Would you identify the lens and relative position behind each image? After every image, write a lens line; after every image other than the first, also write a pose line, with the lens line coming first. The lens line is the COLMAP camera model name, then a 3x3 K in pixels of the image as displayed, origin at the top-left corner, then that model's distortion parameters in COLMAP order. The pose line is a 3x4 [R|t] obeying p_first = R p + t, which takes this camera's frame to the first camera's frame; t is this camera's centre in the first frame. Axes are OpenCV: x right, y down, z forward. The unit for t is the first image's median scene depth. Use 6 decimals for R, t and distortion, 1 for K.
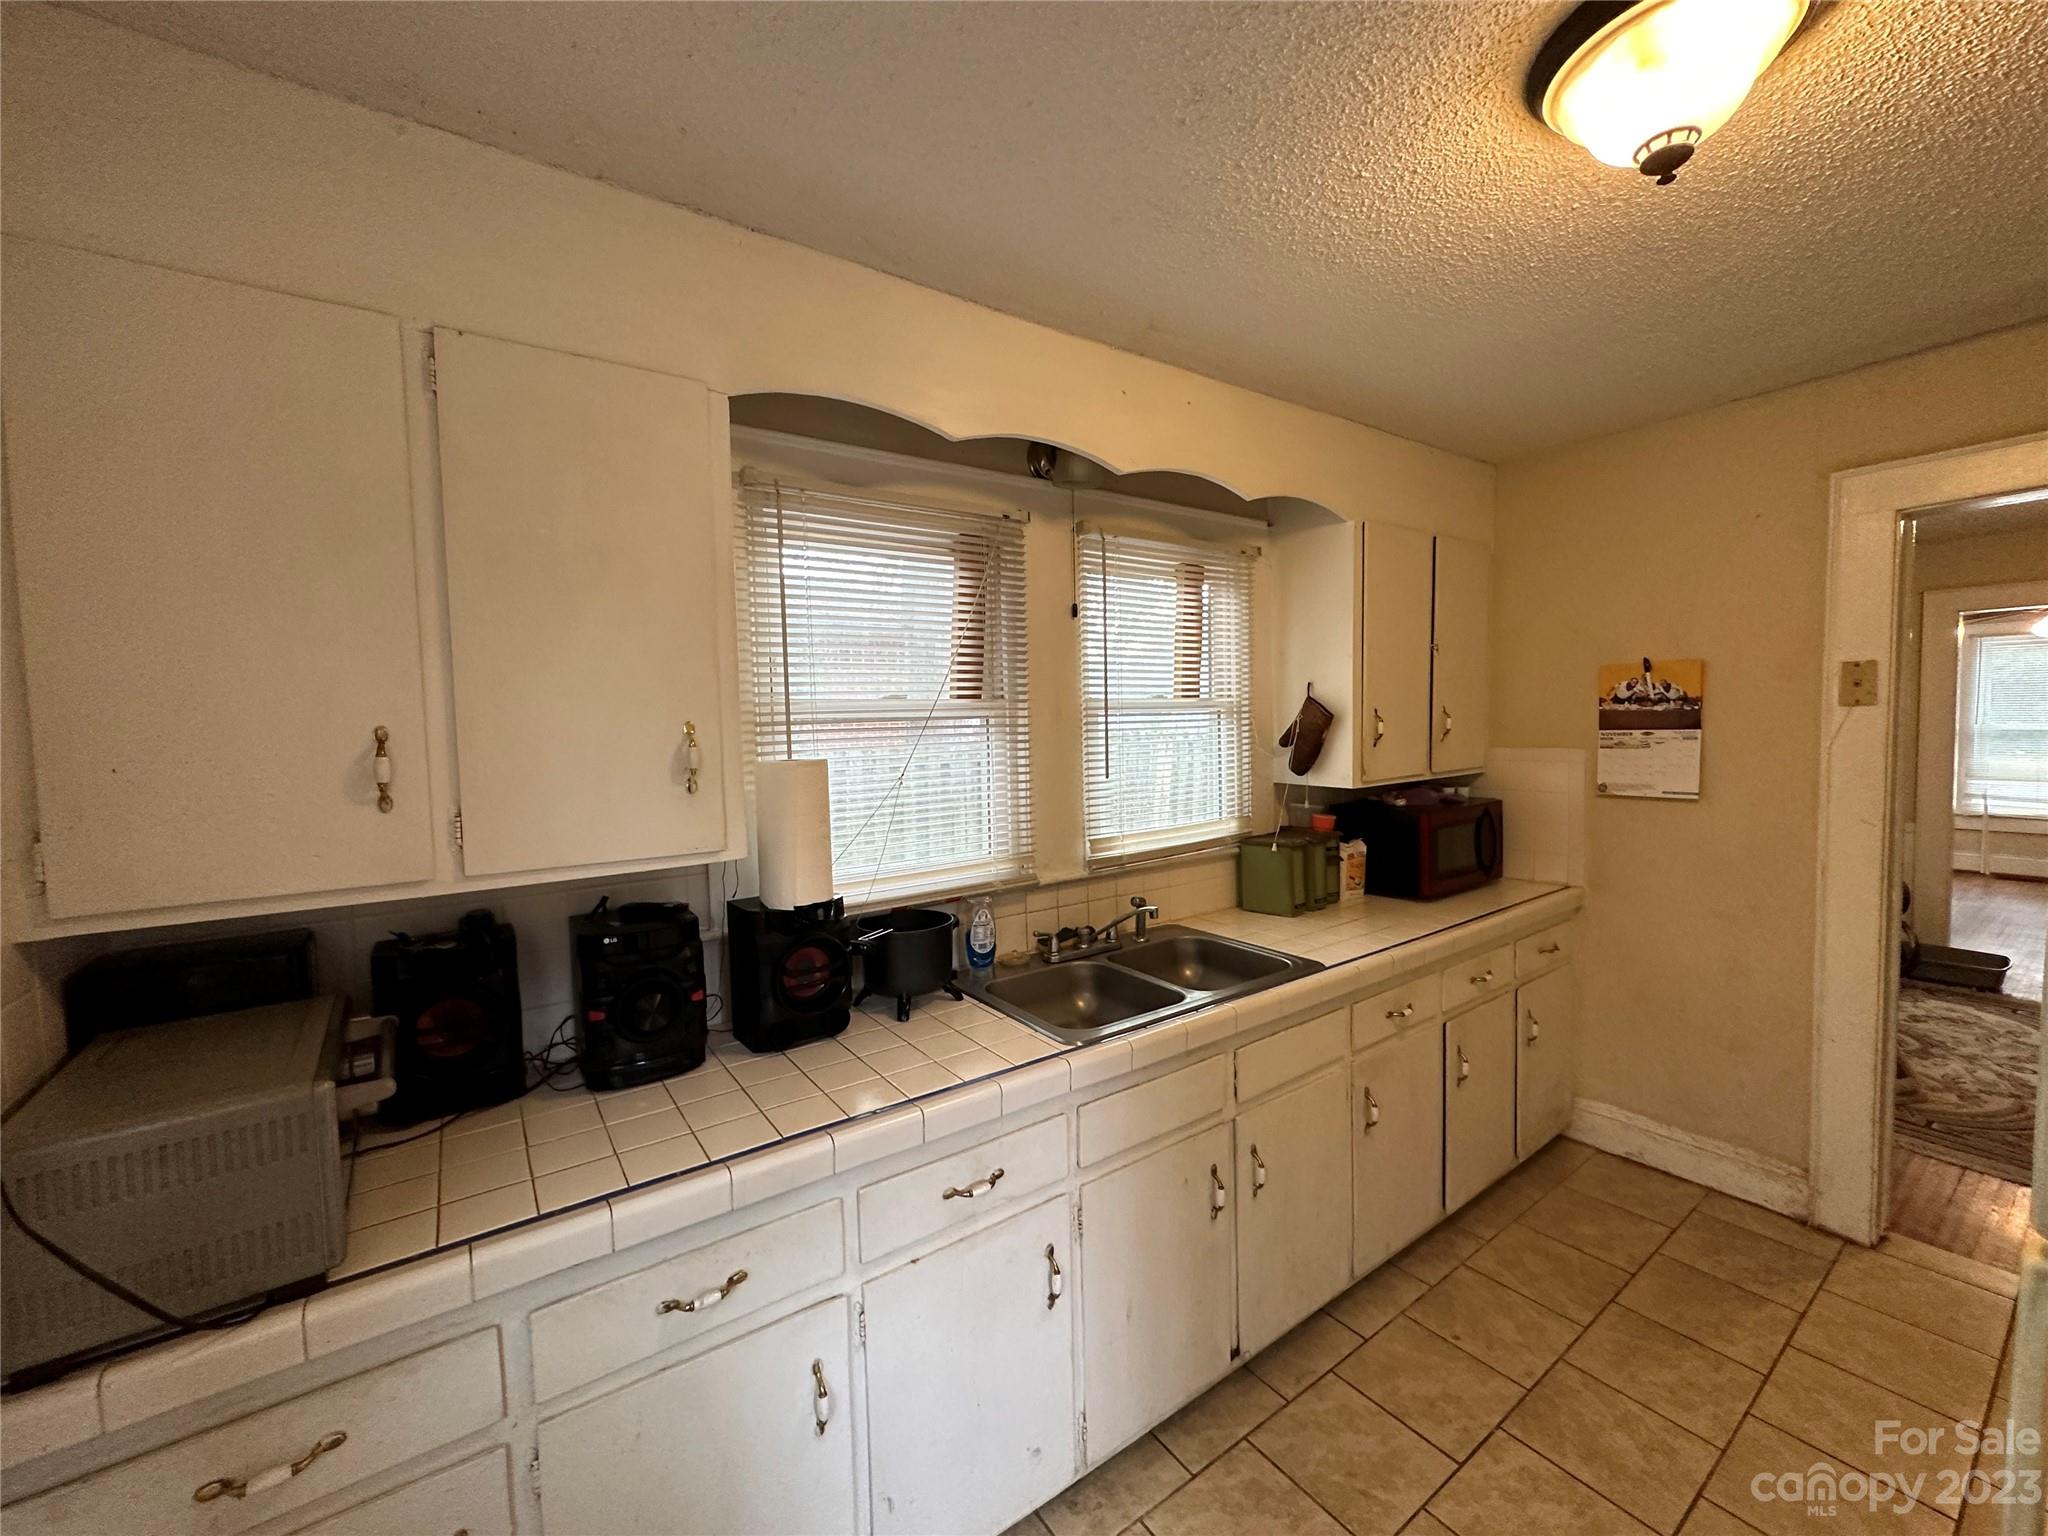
lens RADIAL K [[813.8, 0, 1023.7], [0, 813.8, 764.0], [0, 0, 1]] dist [-0.004556, 0.000589]
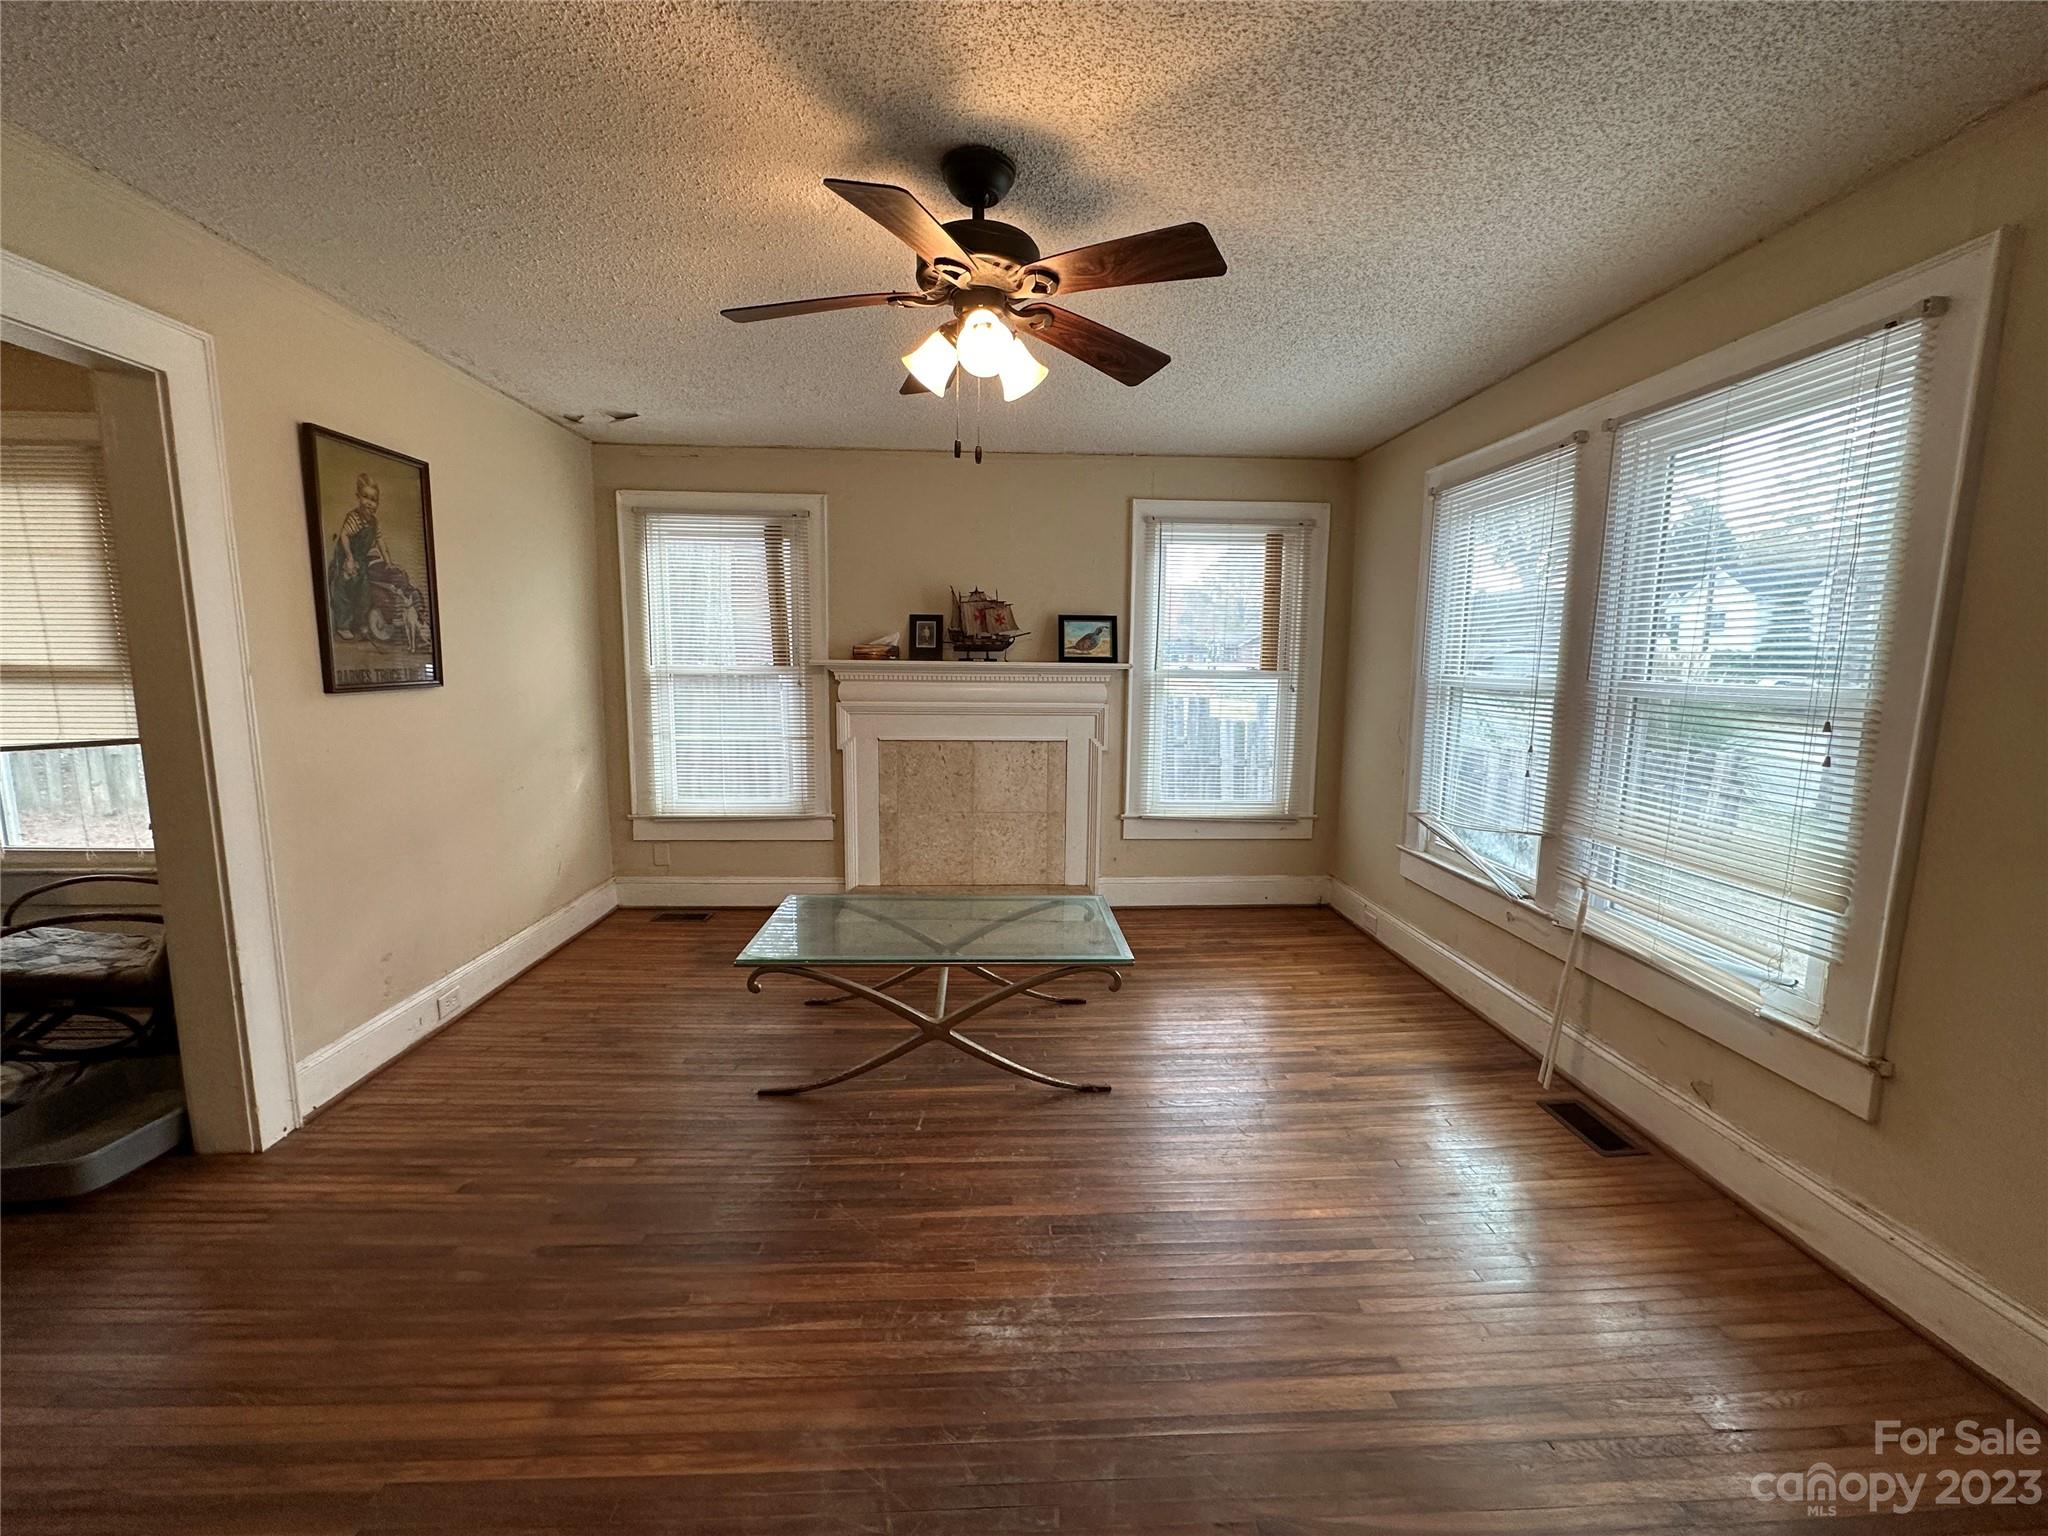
lens RADIAL K [[813.8, 0, 1023.4], [0, 813.8, 767.4], [0, 0, 1]] dist [-0.004556, 0.000589]
pose [[0.845929, 0.102521, -0.523349, 3.434988], [-0.058449, 0.993259, 0.100098, -0.093357], [0.530083, -0.054086, 0.846219, 1.678916]]
